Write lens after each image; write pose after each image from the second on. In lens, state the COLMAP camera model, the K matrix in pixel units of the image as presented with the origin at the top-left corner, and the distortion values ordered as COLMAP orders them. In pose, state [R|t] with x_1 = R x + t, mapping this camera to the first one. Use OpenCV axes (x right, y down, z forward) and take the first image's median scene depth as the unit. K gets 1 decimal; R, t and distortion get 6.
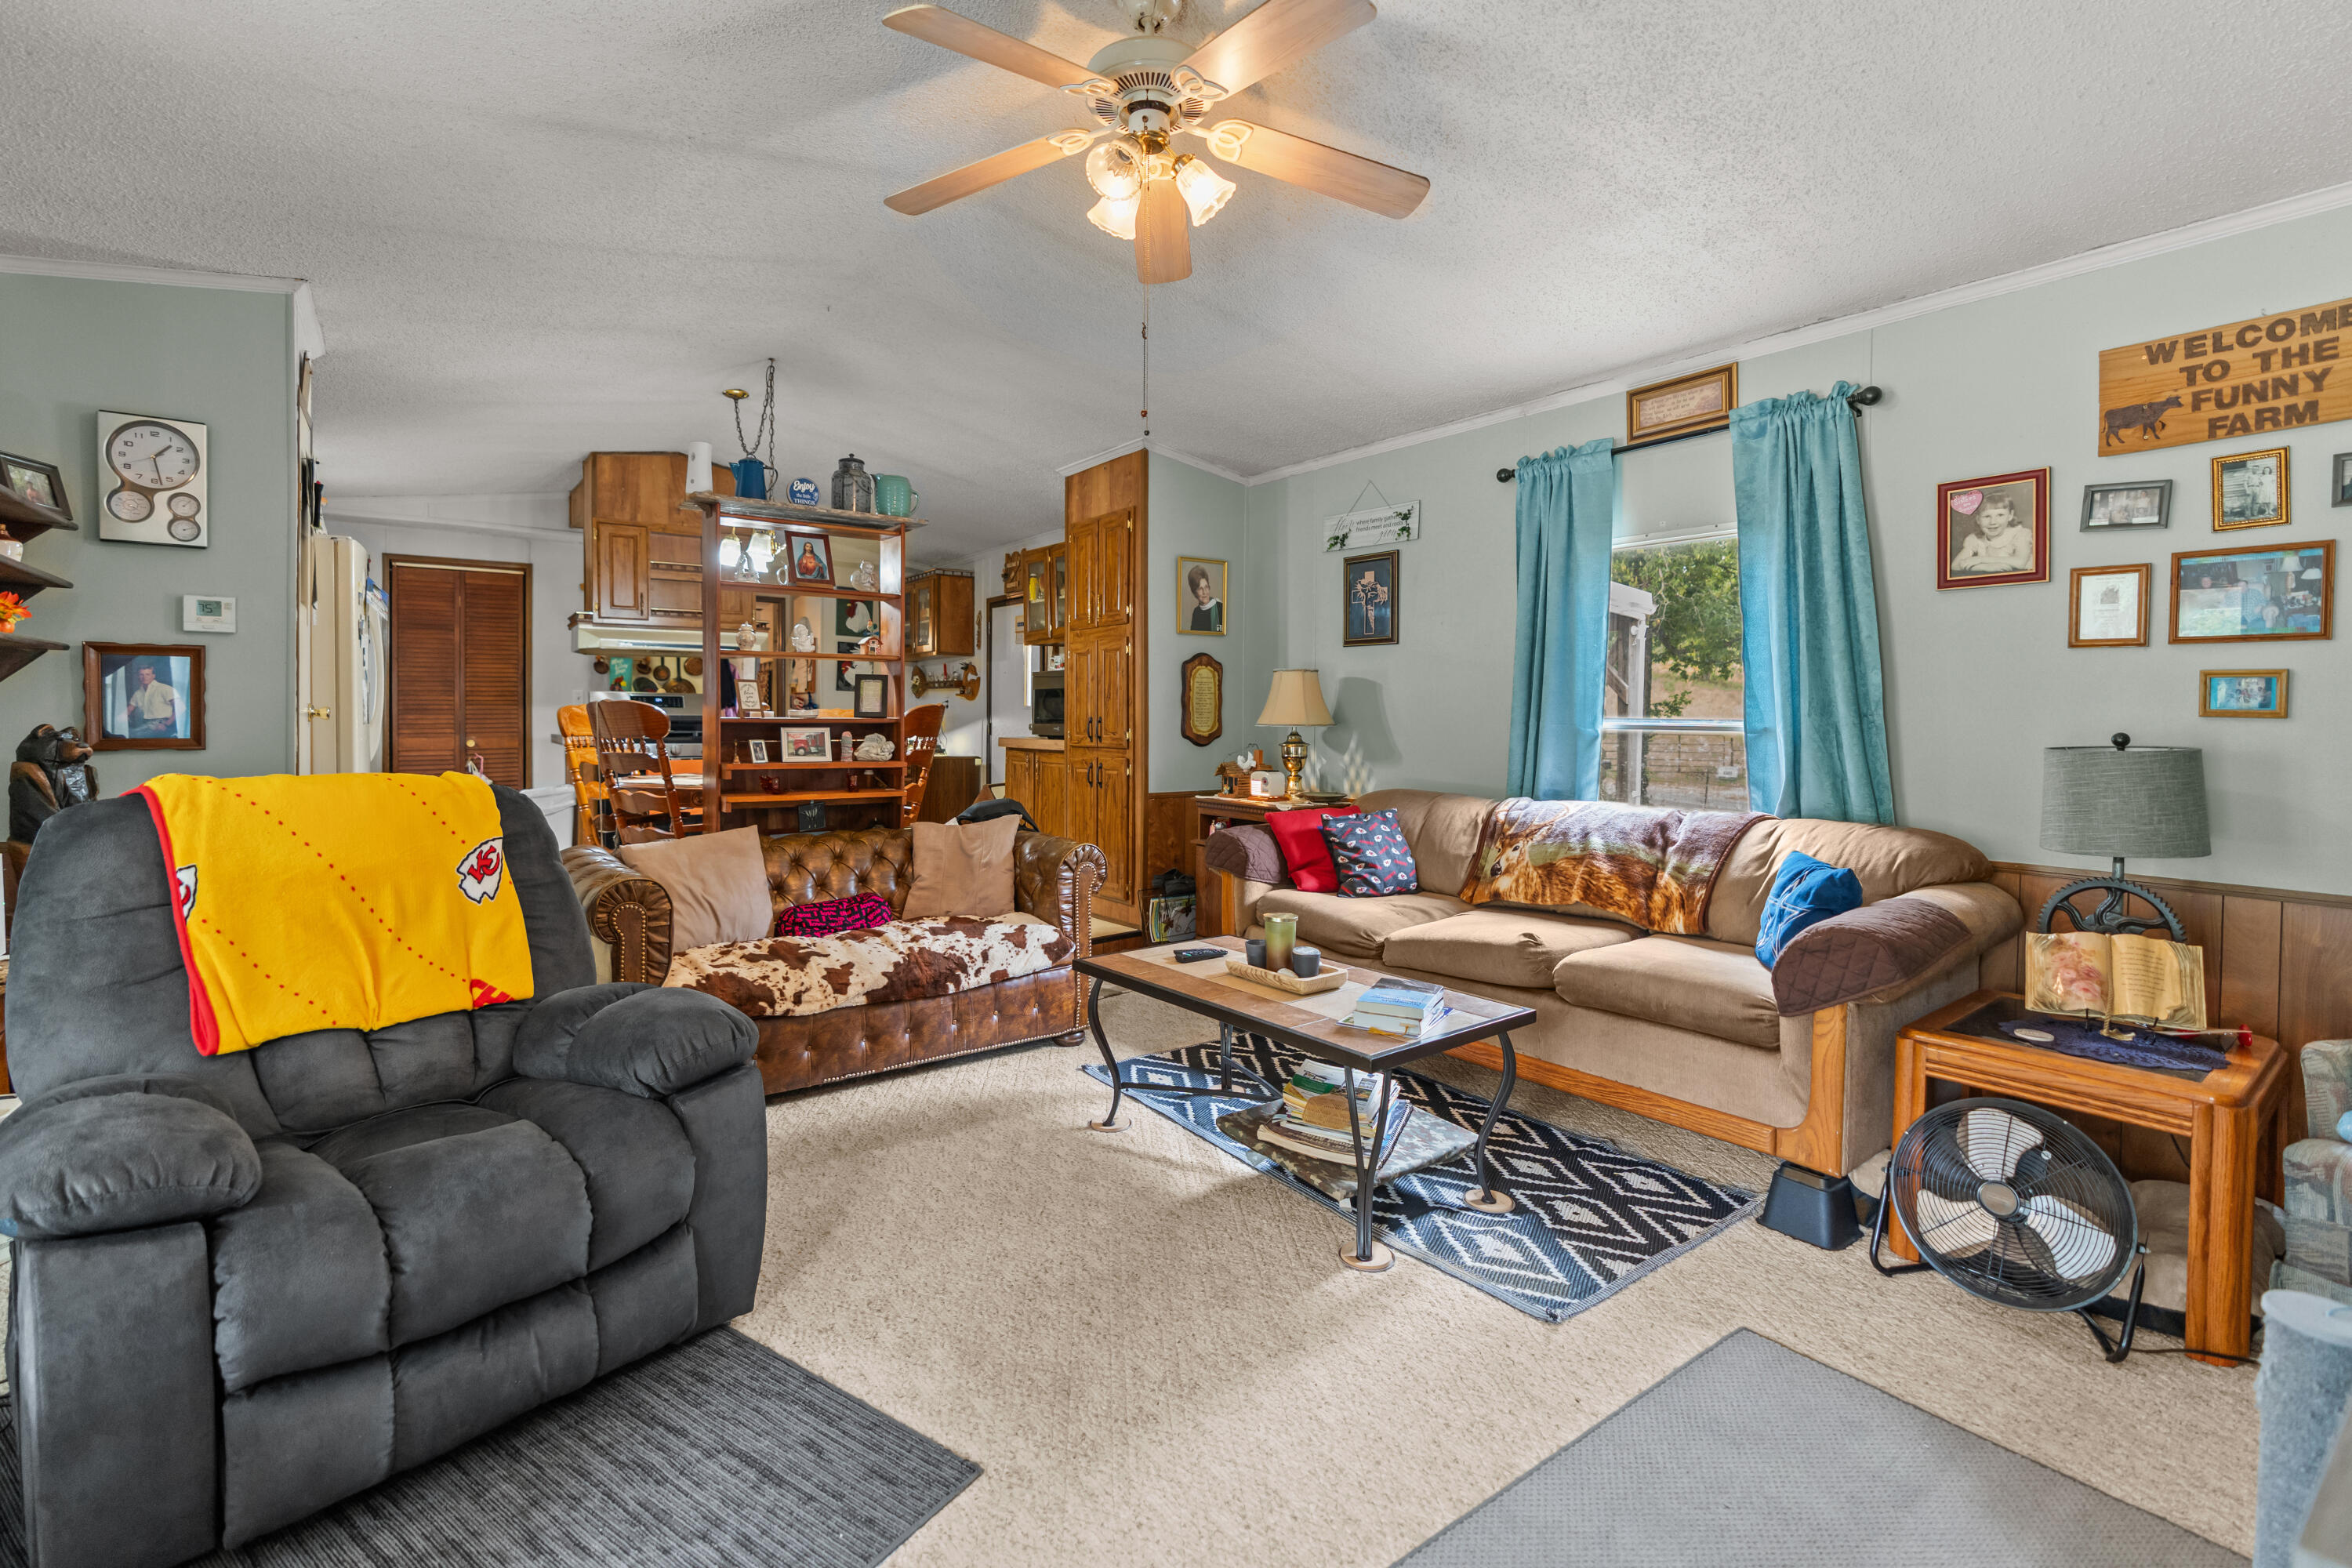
lens RADIAL K [[1081.1, 0, 1164.7], [0, 1081.1, 734.3], [0, 0, 1]] dist [-0.008341, 0.003667]
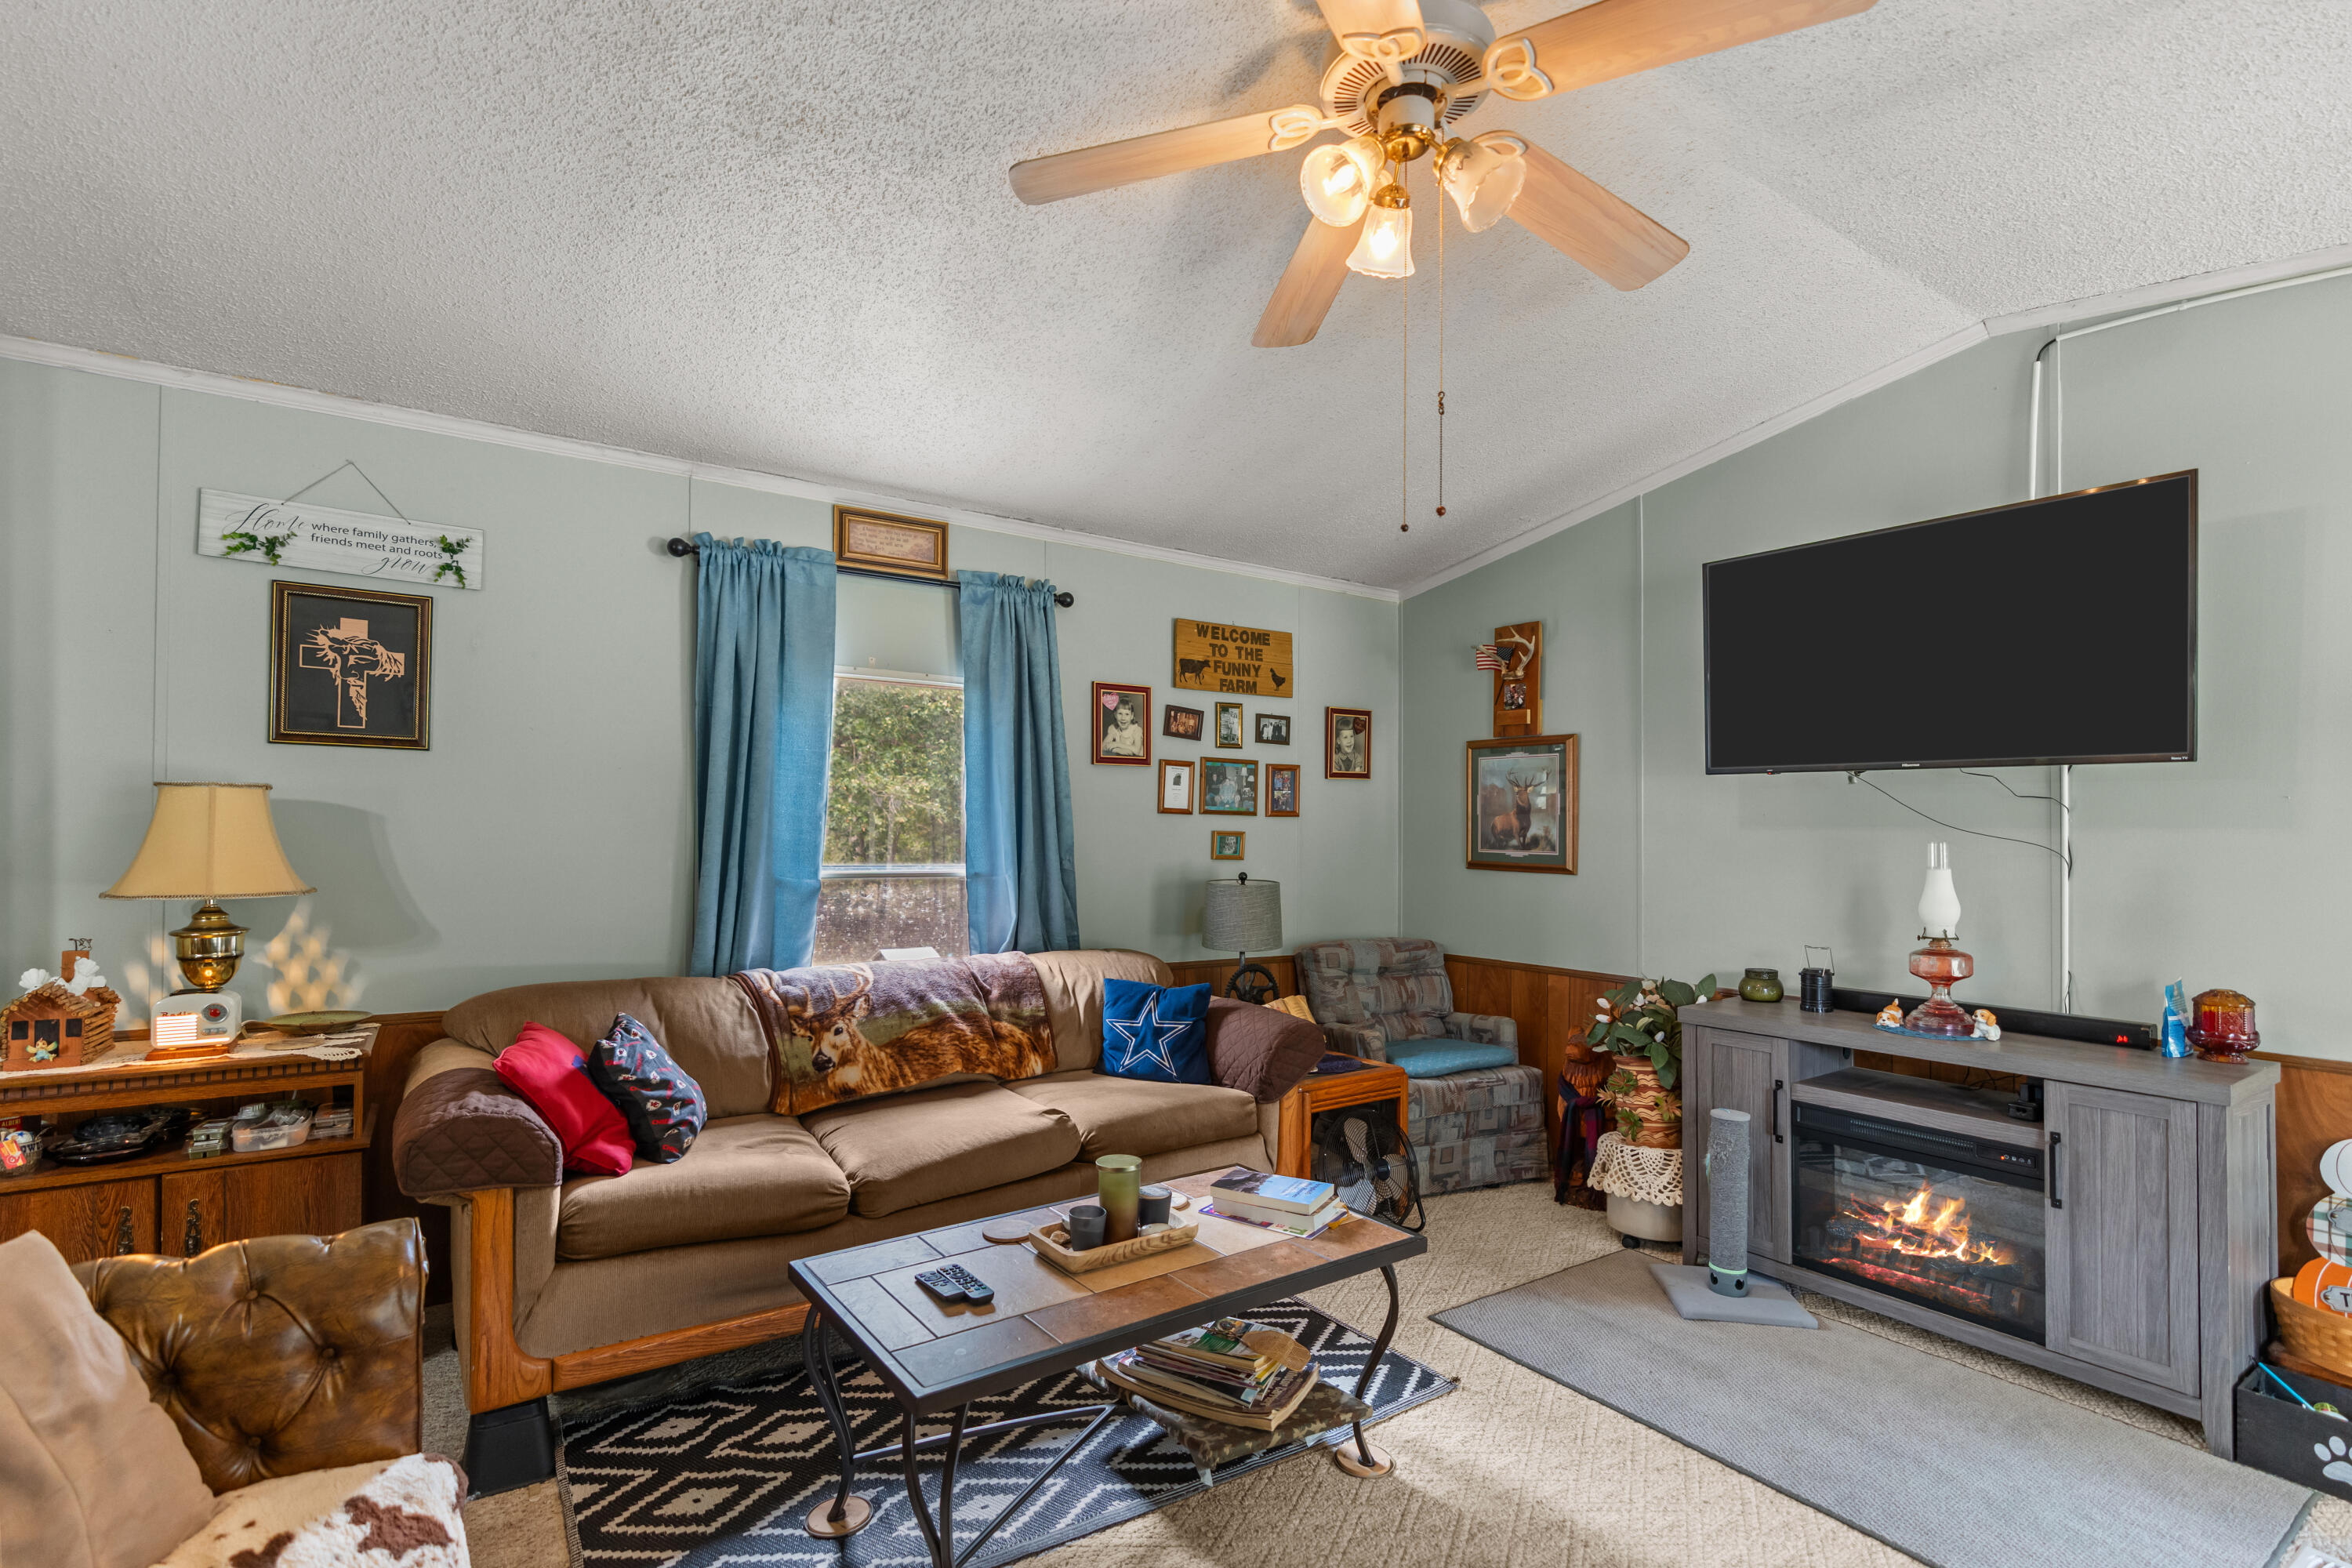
lens RADIAL K [[1081.1, 0, 1154.4], [0, 1081.1, 843.2], [0, 0, 1]] dist [-0.008341, 0.003667]
pose [[0.047448, -0.014738, 0.998765, -0.522795], [0.009711, 0.999851, 0.014293, -0.050501], [-0.998827, 0.009021, 0.047584, 0.780231]]
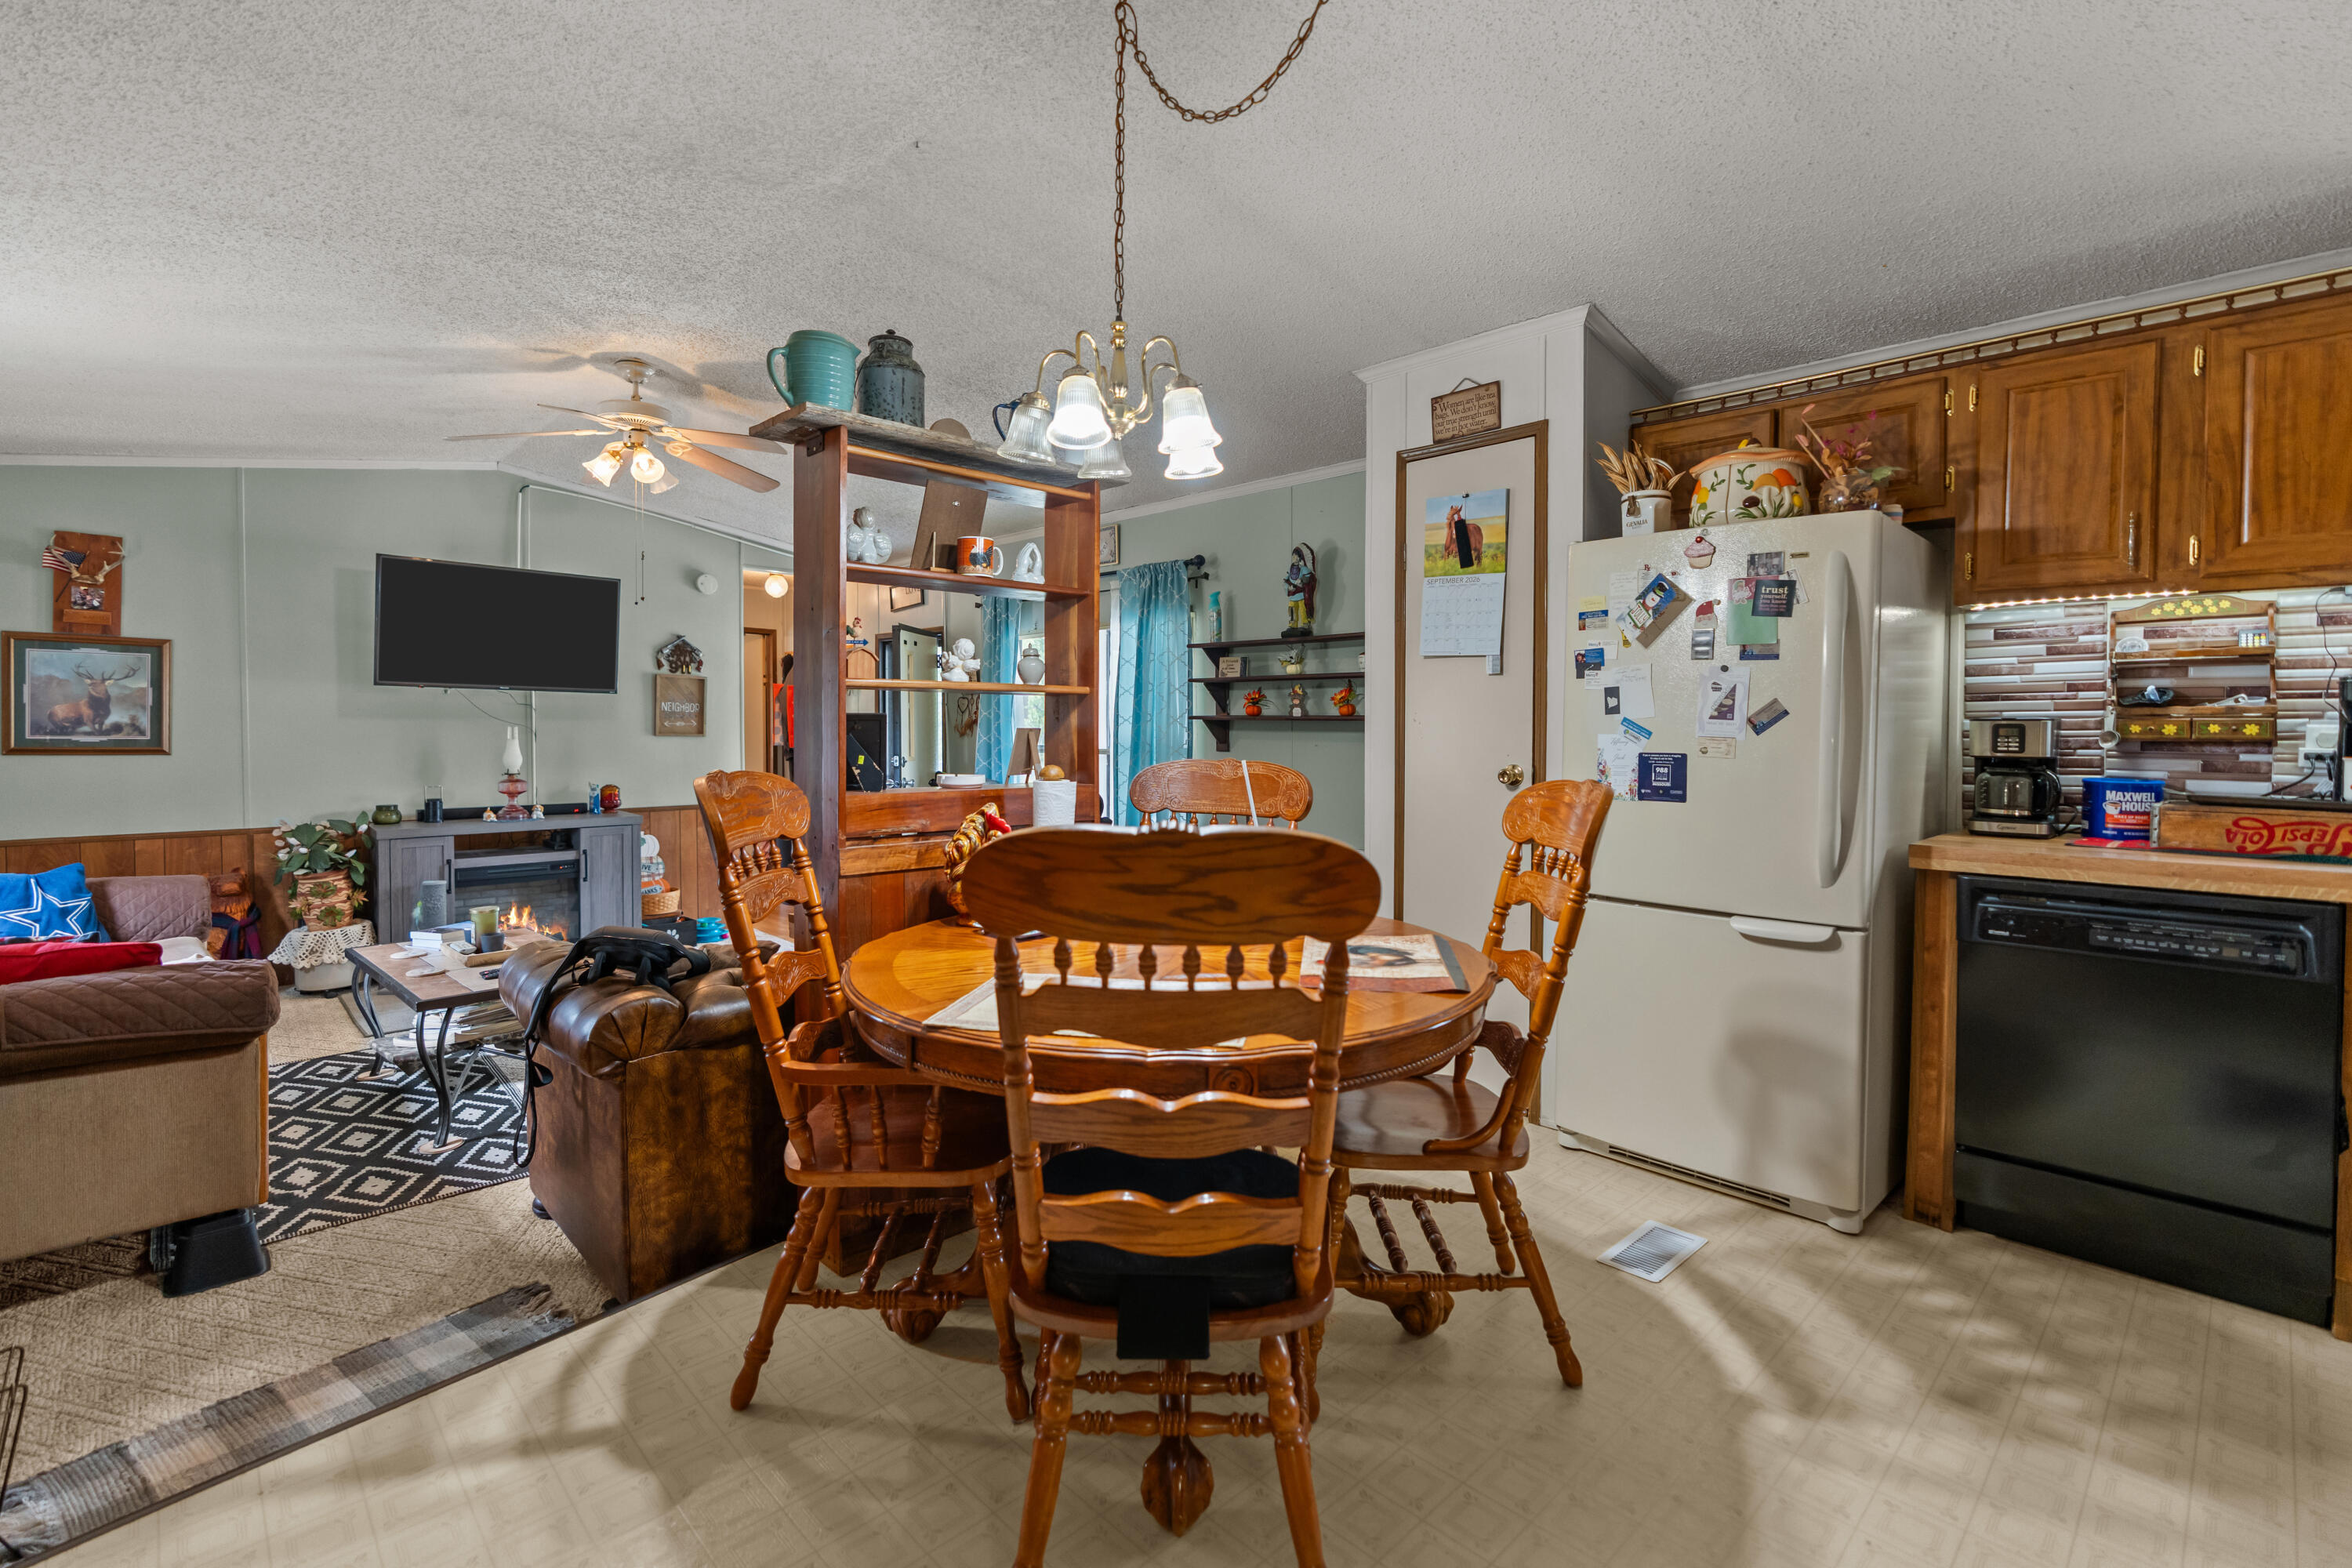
lens RADIAL K [[1081.1, 0, 1175.5], [0, 1081.1, 765.1], [0, 0, 1]] dist [-0.008341, 0.003667]
pose [[-0.991437, -0.007787, -0.130357, -0.472570], [-0.014897, 0.998448, 0.053662, -0.078284], [0.129737, 0.055144, -0.990014, 1.998329]]
